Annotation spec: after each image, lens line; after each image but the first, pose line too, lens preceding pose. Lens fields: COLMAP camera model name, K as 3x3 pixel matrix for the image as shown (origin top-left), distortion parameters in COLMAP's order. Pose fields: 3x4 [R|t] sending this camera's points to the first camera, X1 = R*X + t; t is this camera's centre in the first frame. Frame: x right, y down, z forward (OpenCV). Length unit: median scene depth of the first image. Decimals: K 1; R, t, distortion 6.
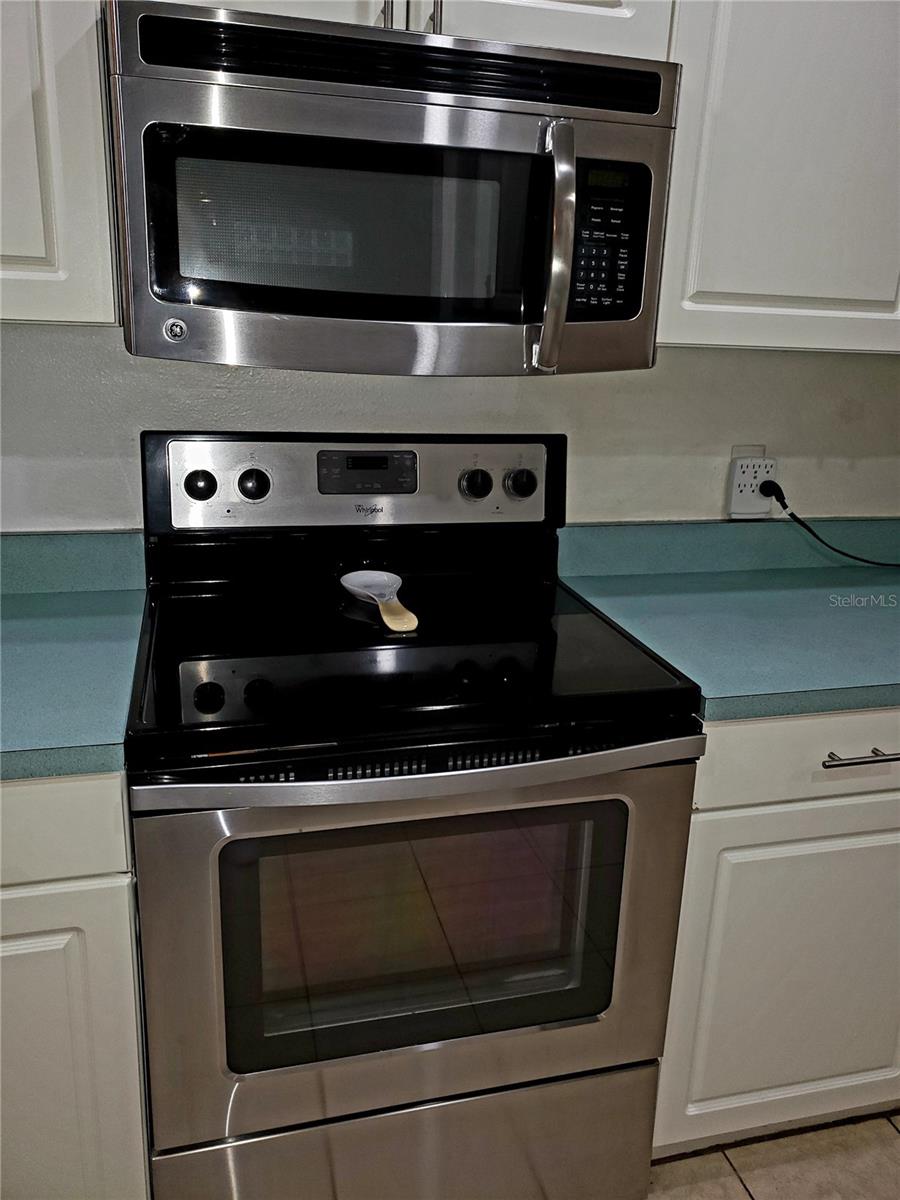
lens RADIAL K [[941.5, 0, 447.4], [0, 941.5, 576.0], [0, 0, 1]] dist [0.041712, -0.038201]
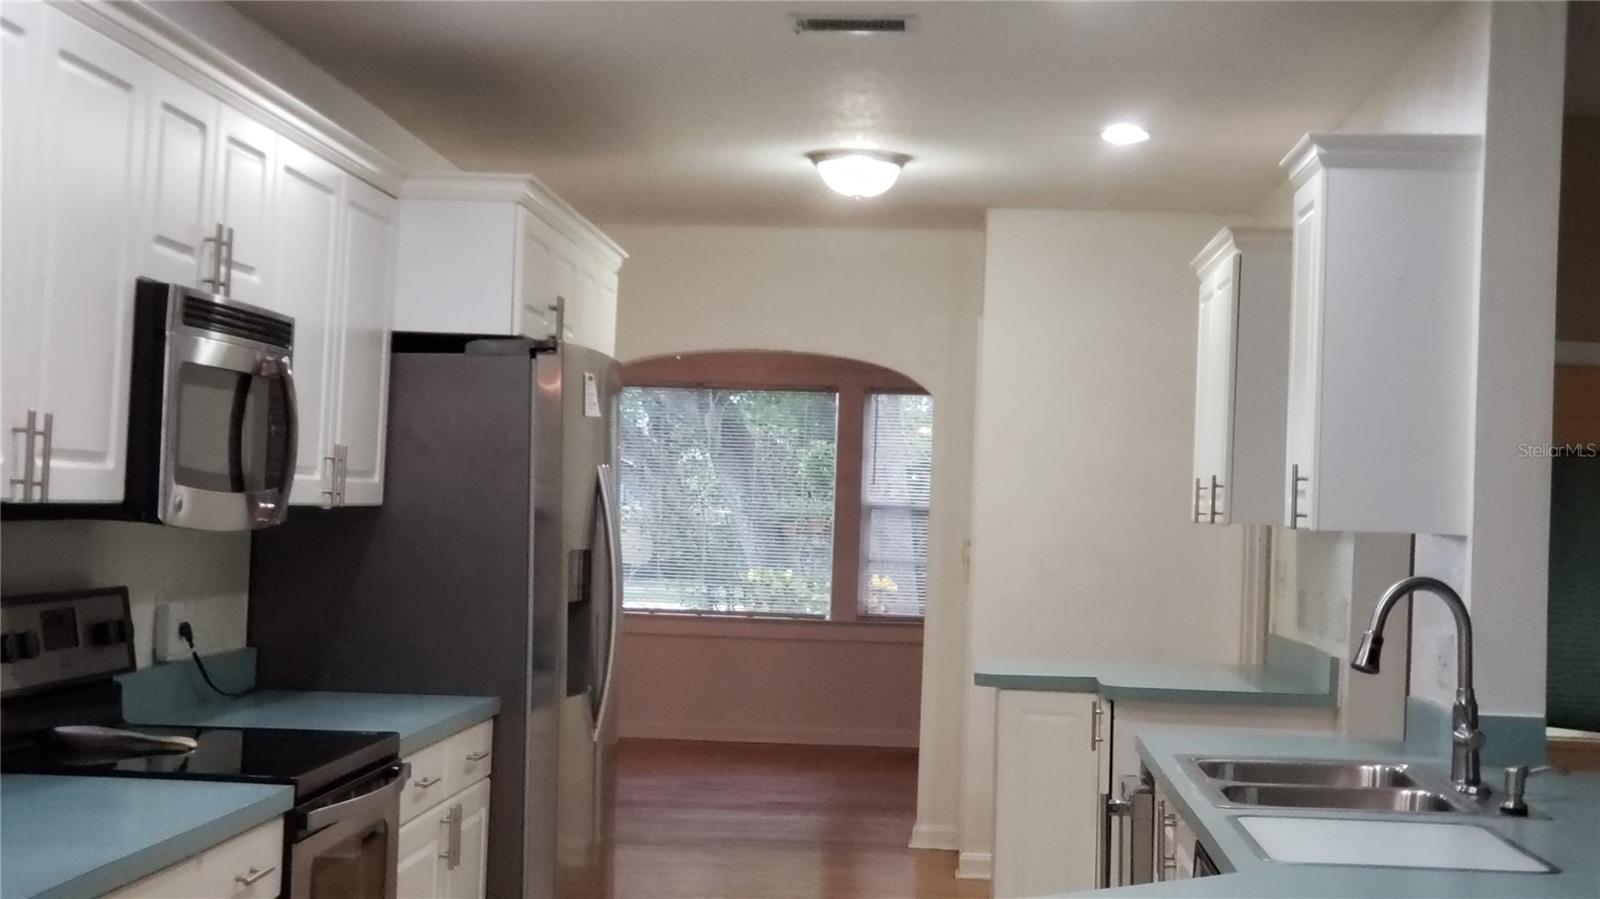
lens RADIAL K [[2390.0, 0, 815.3], [0, 2390.0, 355.0], [0, 0, 1]] dist [0.041867, 0.000000]
pose [[0.304012, 0.031218, 0.952157, -2.818733], [0.242065, 0.964129, -0.108899, 0.105794], [-0.921402, 0.263591, 0.285550, -0.728511]]
